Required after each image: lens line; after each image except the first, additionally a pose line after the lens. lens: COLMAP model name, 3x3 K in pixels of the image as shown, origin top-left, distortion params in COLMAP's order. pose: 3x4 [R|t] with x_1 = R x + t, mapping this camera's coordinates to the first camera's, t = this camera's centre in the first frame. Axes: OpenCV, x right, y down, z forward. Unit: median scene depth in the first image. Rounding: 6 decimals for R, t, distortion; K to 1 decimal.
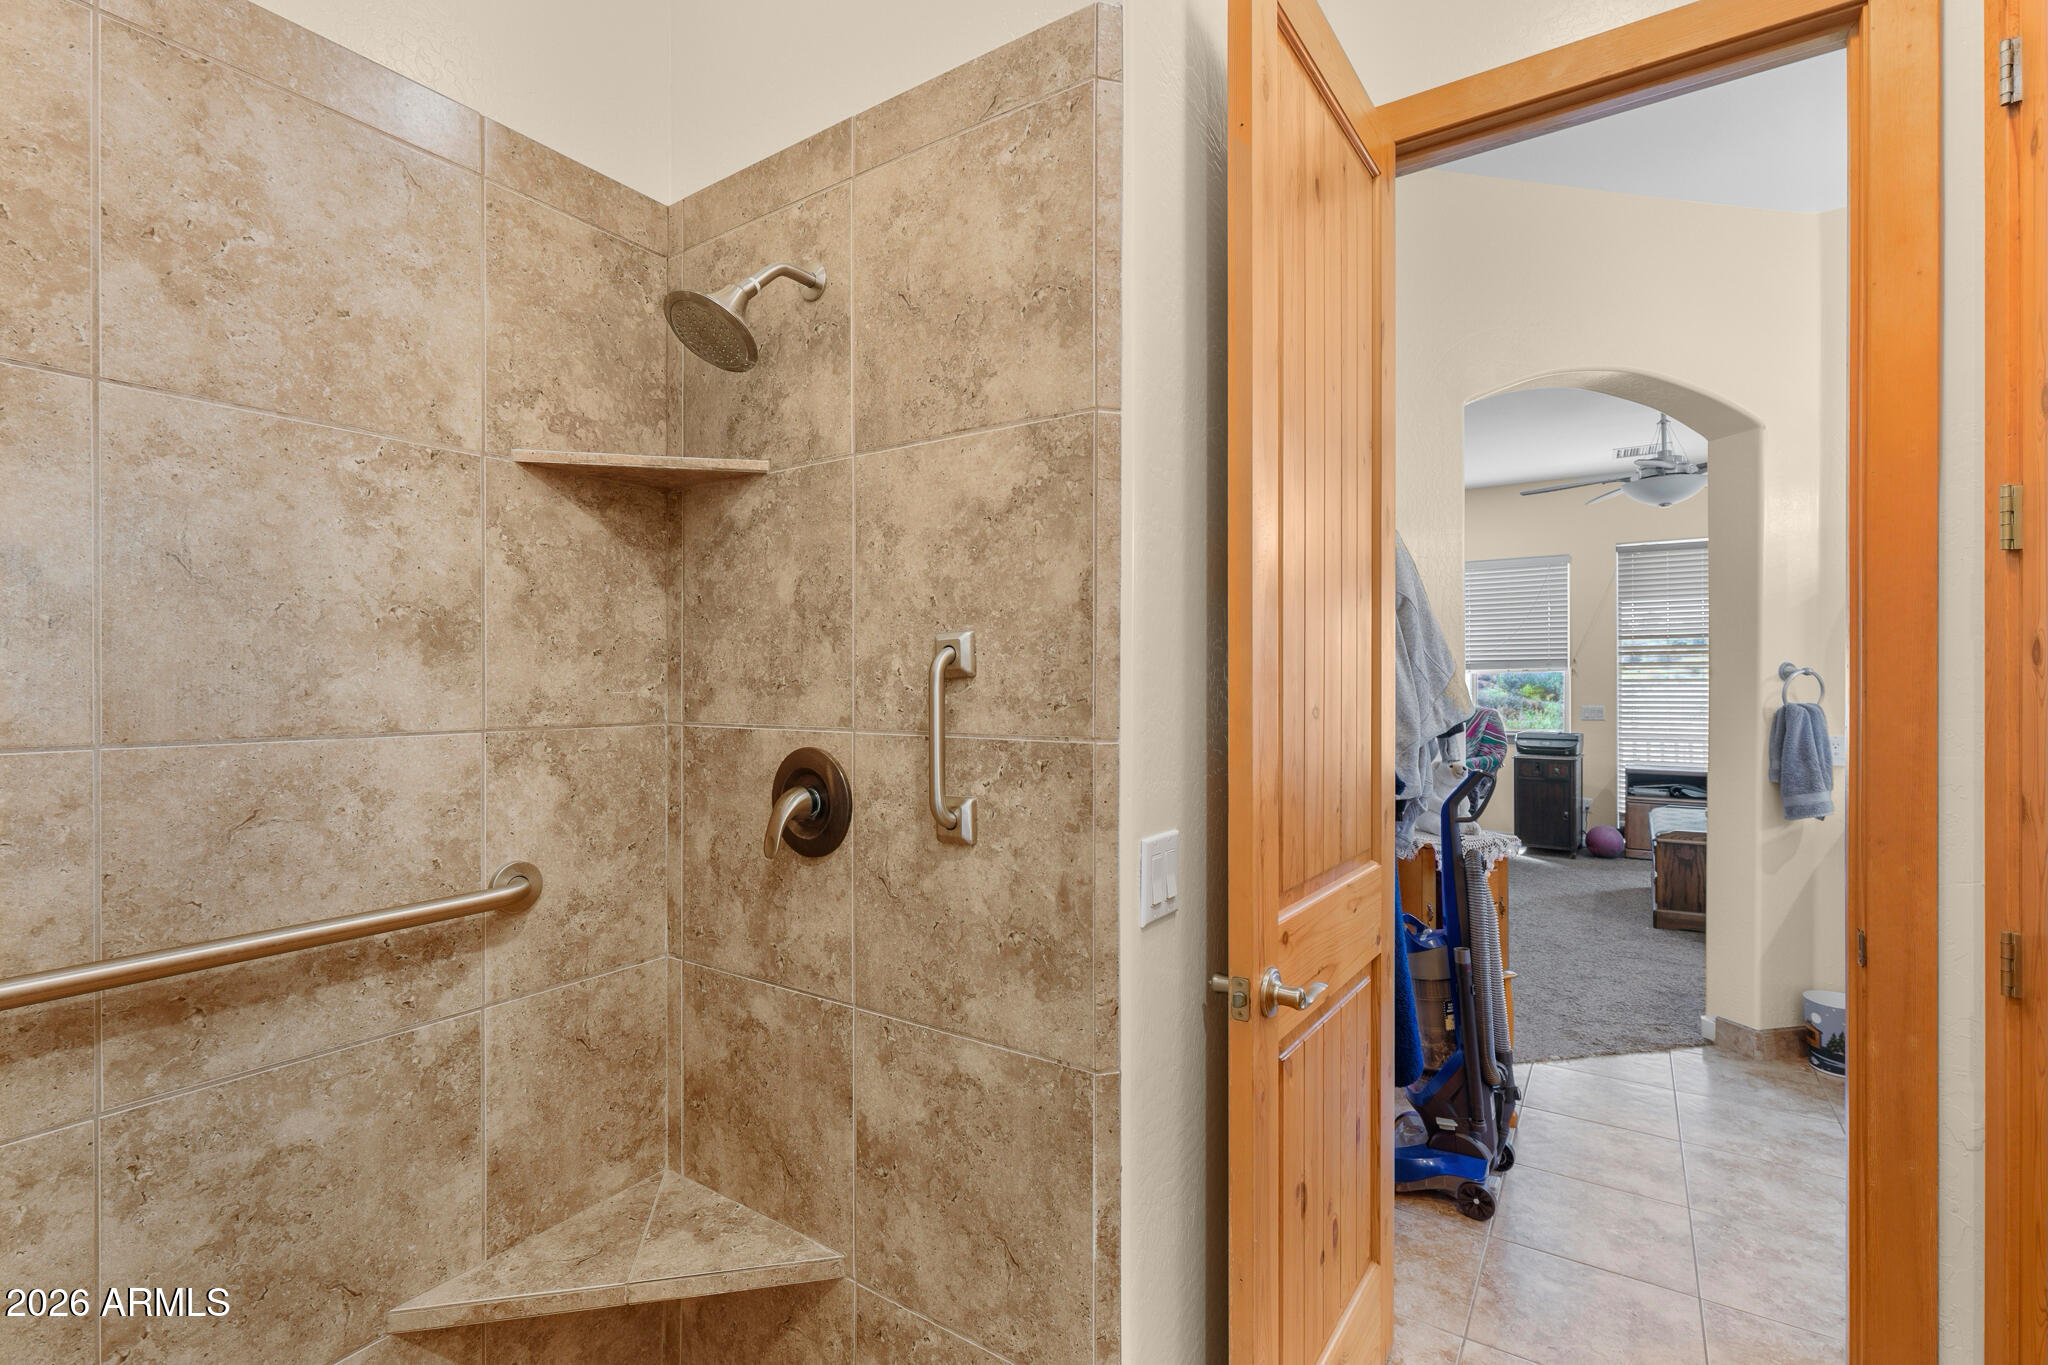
lens RADIAL K [[924.4, 0, 1022.4], [0, 924.4, 682.2], [0, 0, 1]] dist [0.000080, 0.000176]
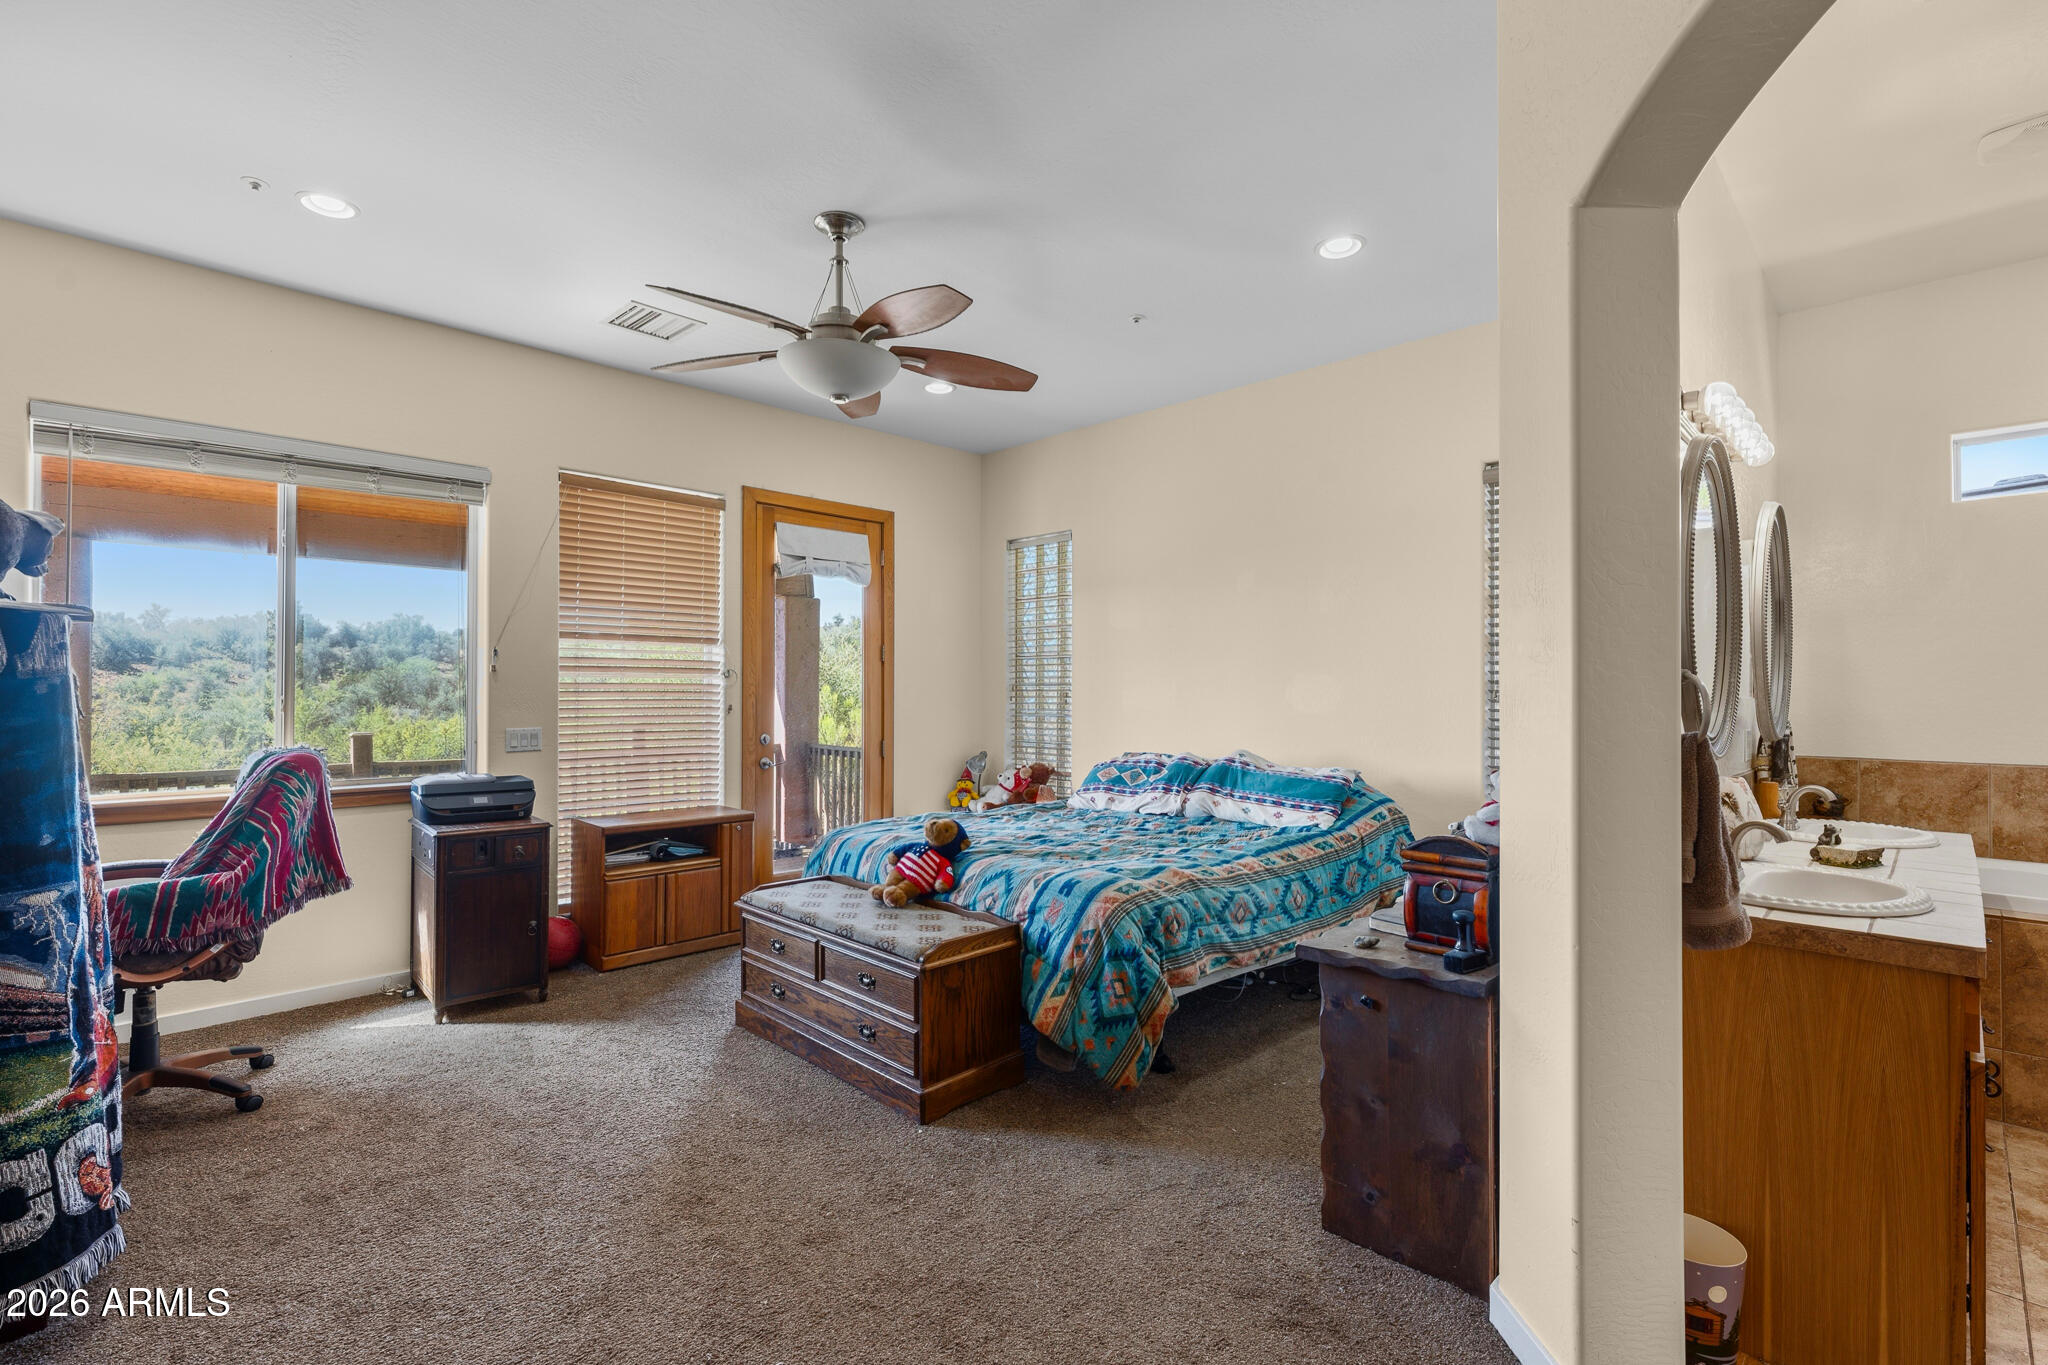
lens RADIAL K [[924.4, 0, 1019.5], [0, 924.4, 680.2], [0, 0, 1]] dist [0.000080, 0.000176]
pose [[0.213276, 0.009801, 0.976943, 0.100309], [-0.000754, 0.999951, -0.009867, 0.000069], [-0.976992, 0.001368, 0.213273, 0.583383]]
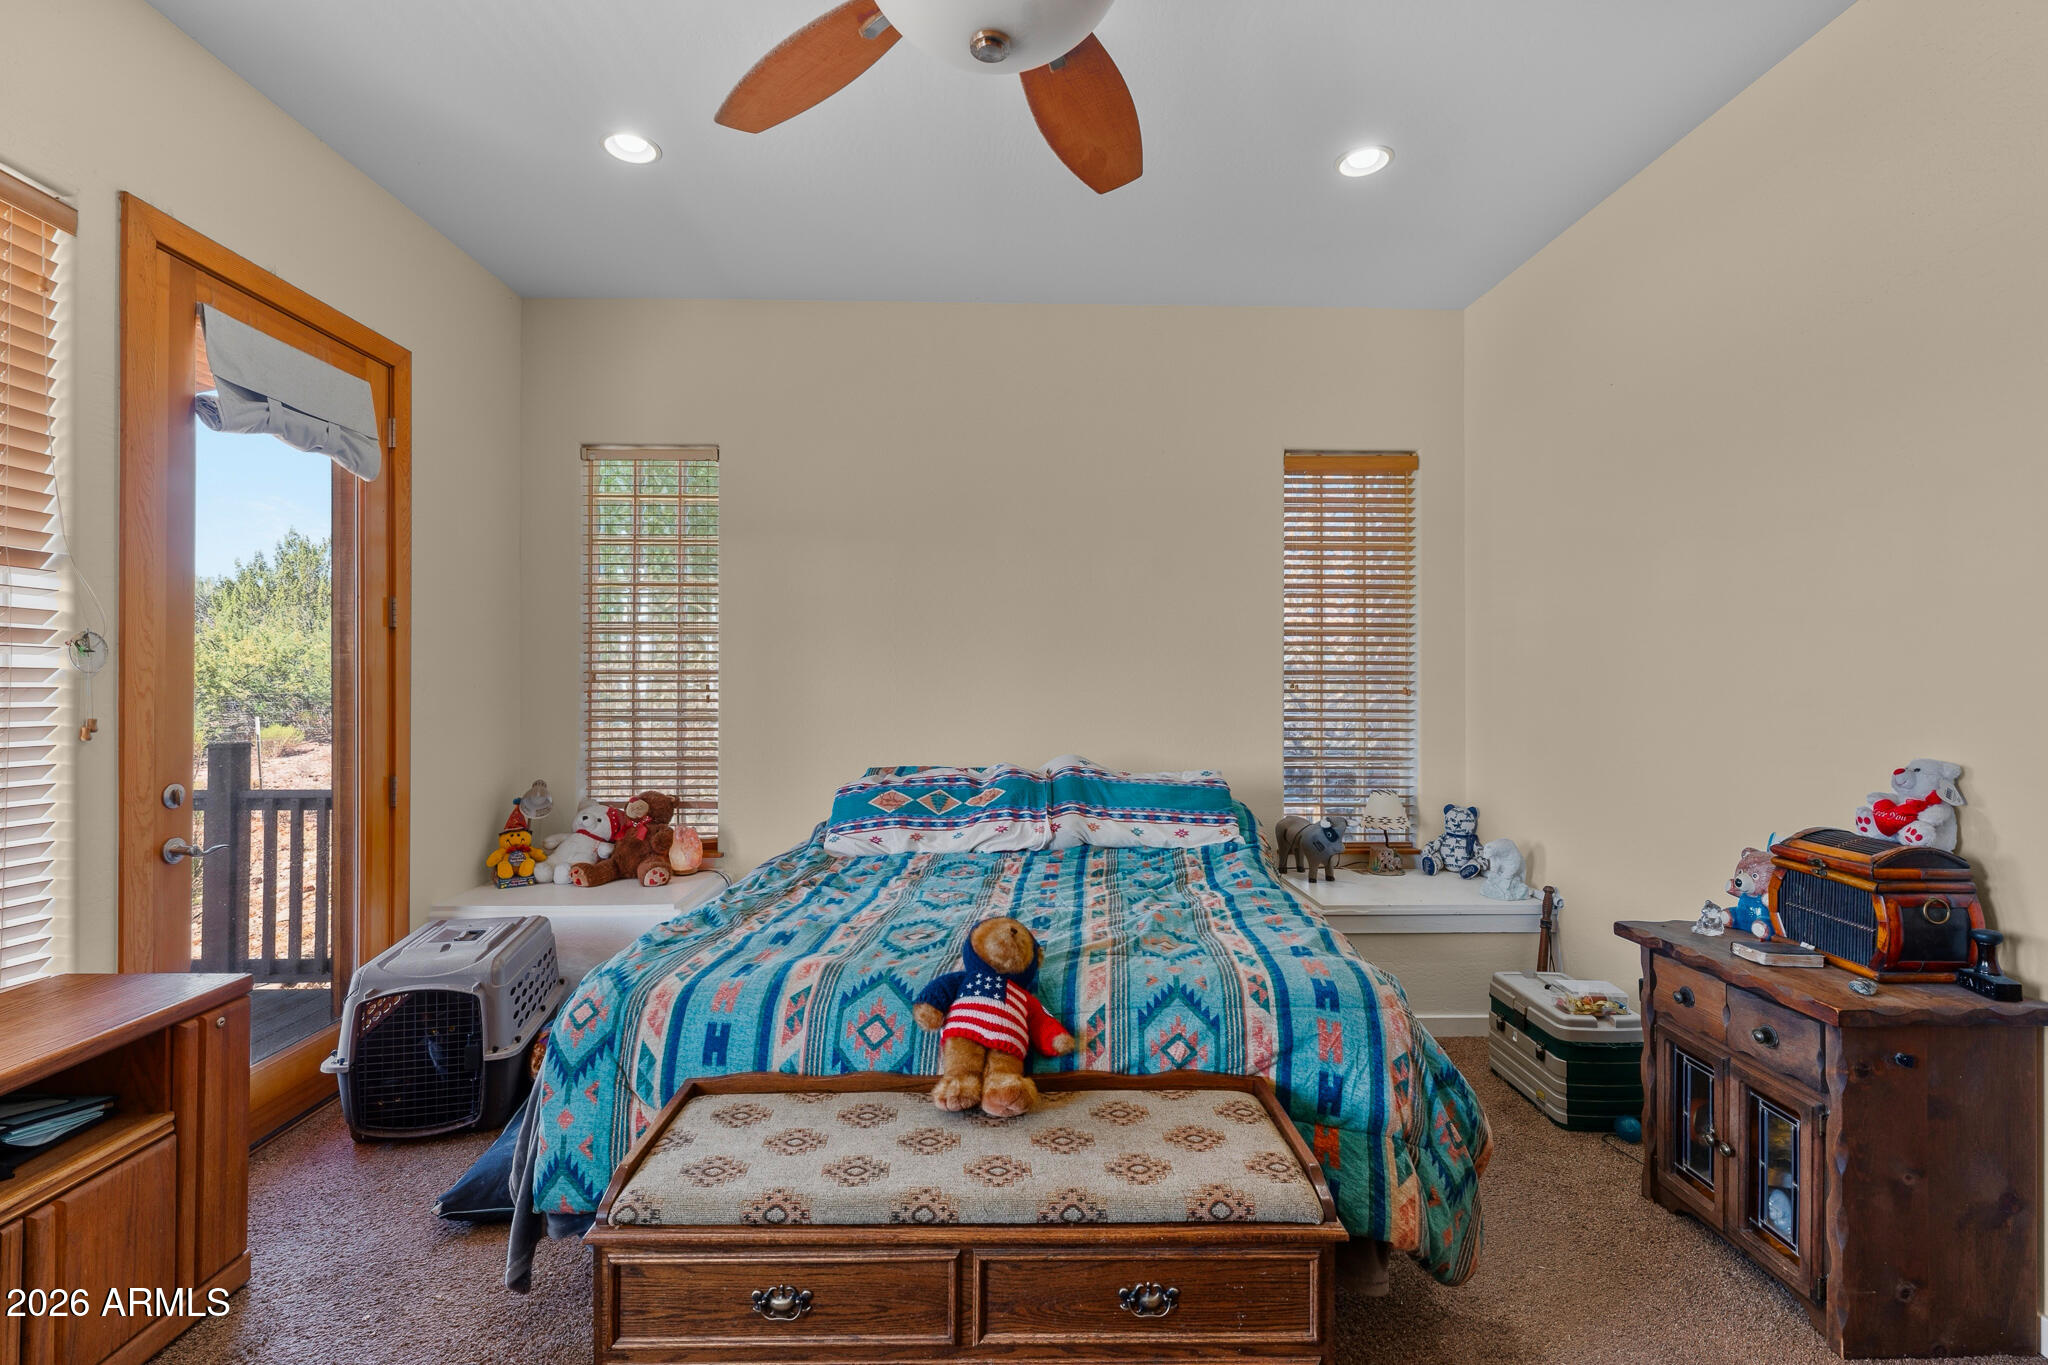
lens RADIAL K [[924.4, 0, 1021.4], [0, 924.4, 674.2], [0, 0, 1]] dist [0.000080, 0.000176]
pose [[-0.561295, 0.002118, 0.827613, 0.340239], [-0.001190, 0.999994, -0.003367, -0.001306], [-0.827615, -0.002875, -0.561289, 0.867029]]
